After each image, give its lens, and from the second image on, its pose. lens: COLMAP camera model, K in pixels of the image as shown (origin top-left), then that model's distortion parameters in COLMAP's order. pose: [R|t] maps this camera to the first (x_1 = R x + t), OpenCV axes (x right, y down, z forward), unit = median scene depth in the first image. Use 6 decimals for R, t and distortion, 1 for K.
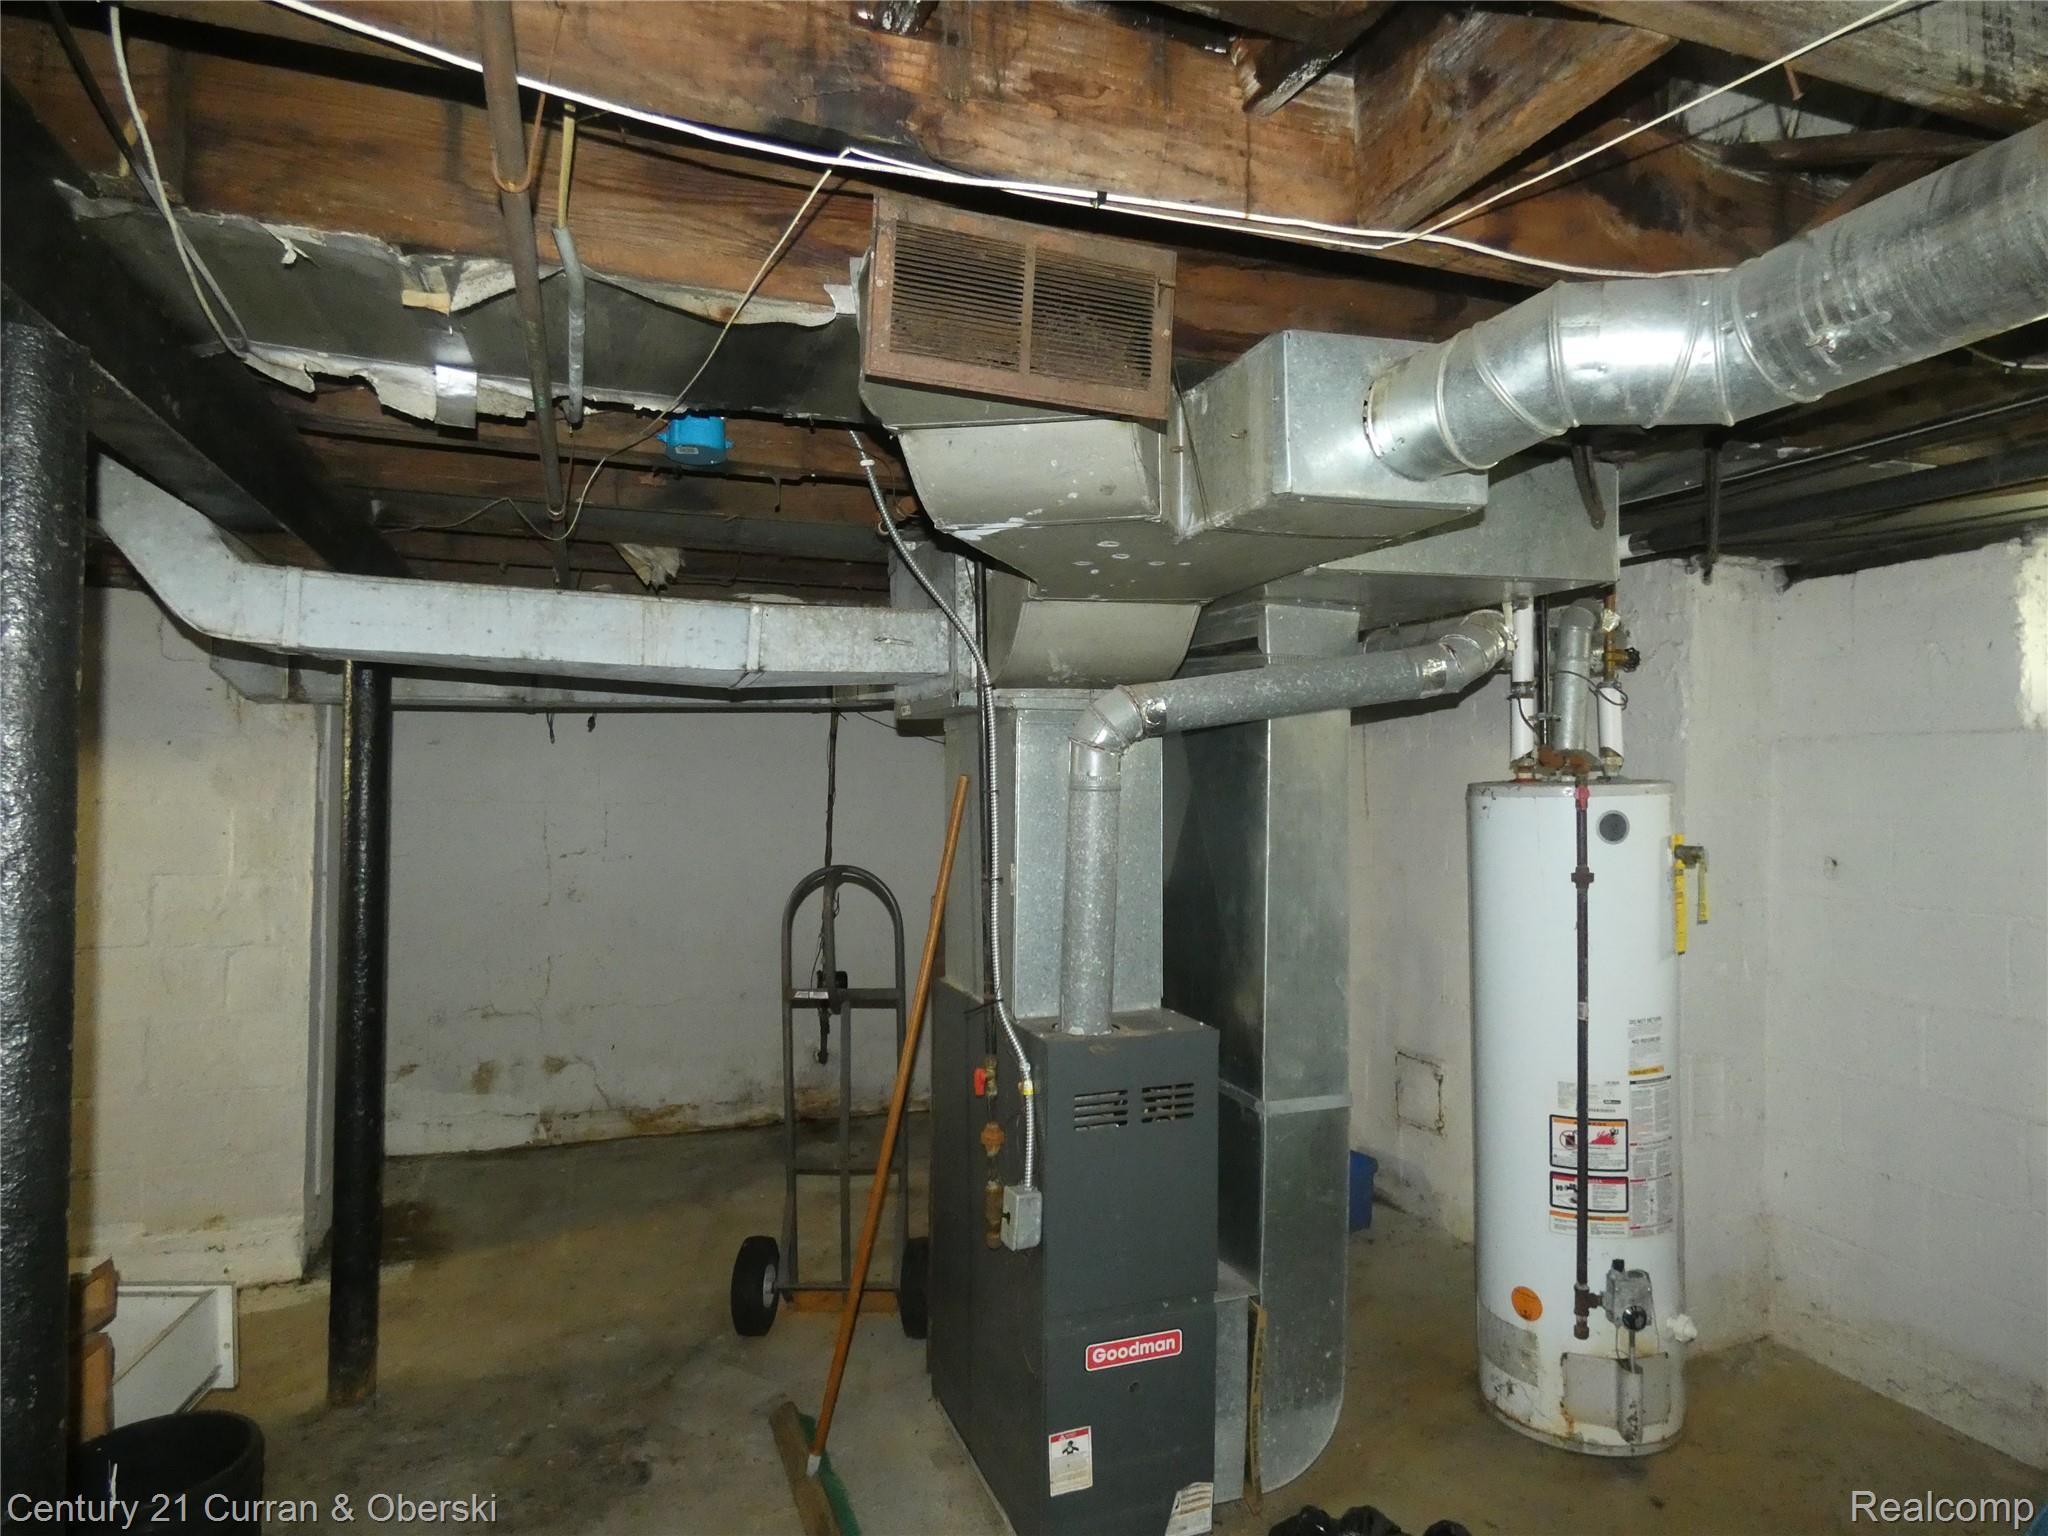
lens RADIAL K [[1237.8, 0, 1028.9], [0, 1237.8, 770.8], [0, 0, 1]] dist [-0.007224, -0.002452]
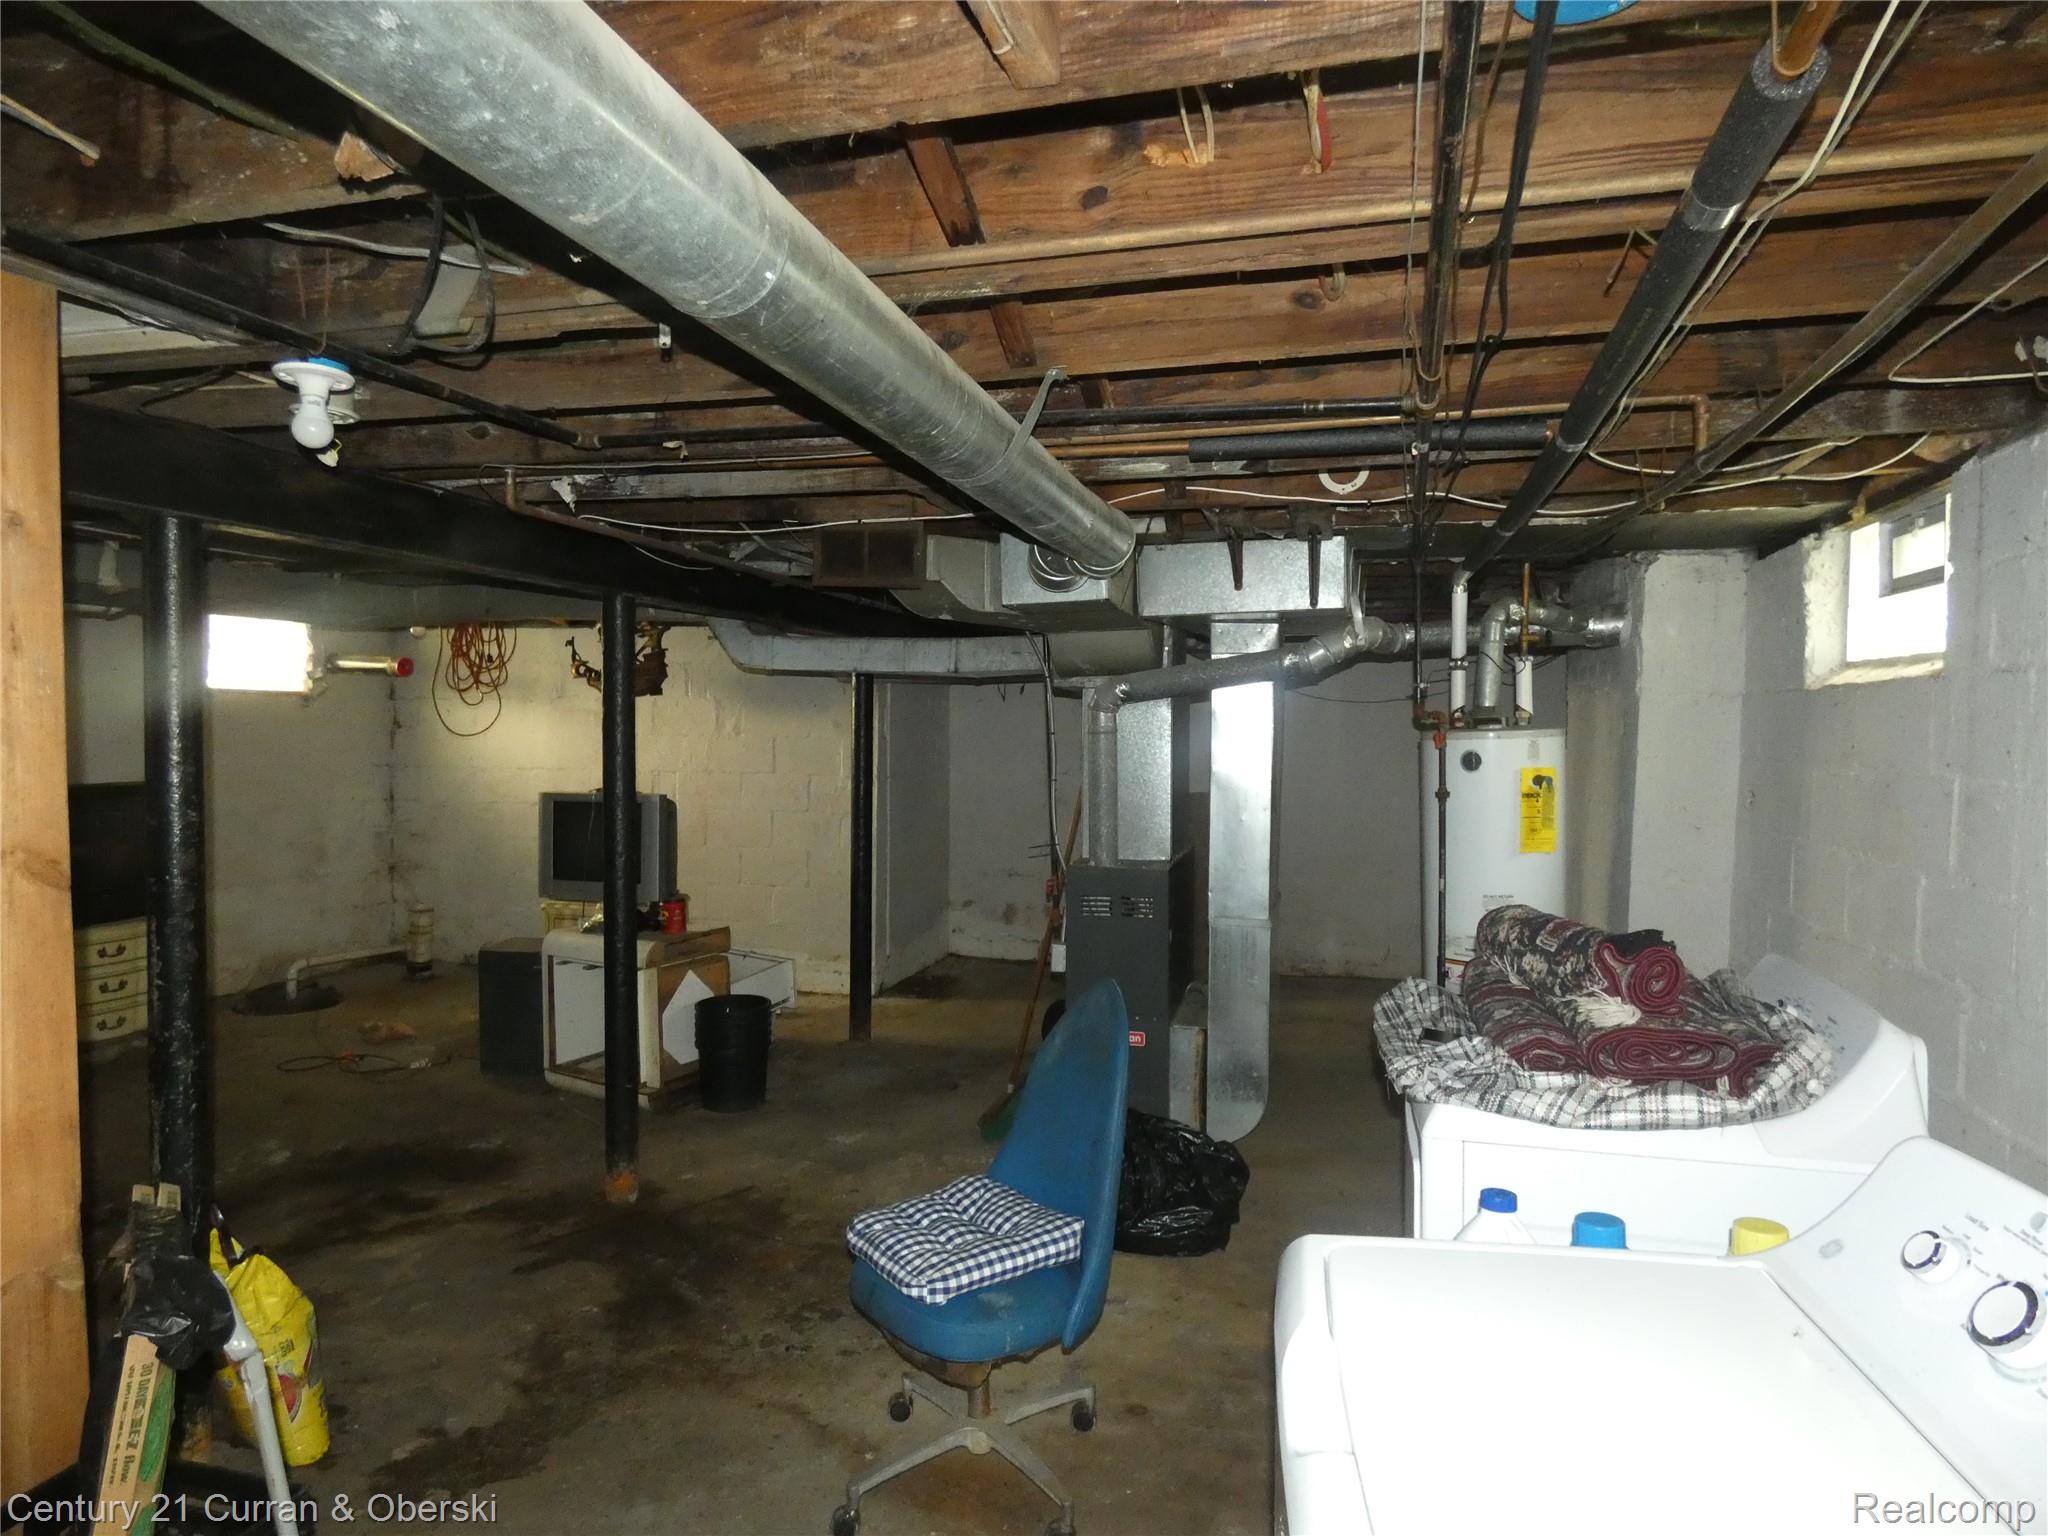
lens RADIAL K [[1237.8, 0, 1028.9], [0, 1237.8, 770.8], [0, 0, 1]] dist [-0.007224, -0.002452]
pose [[0.807693, 0.024353, -0.589100, 0.909354], [-0.000651, 0.999183, 0.040413, -0.000761], [0.589602, -0.032258, 0.807049, -0.471428]]
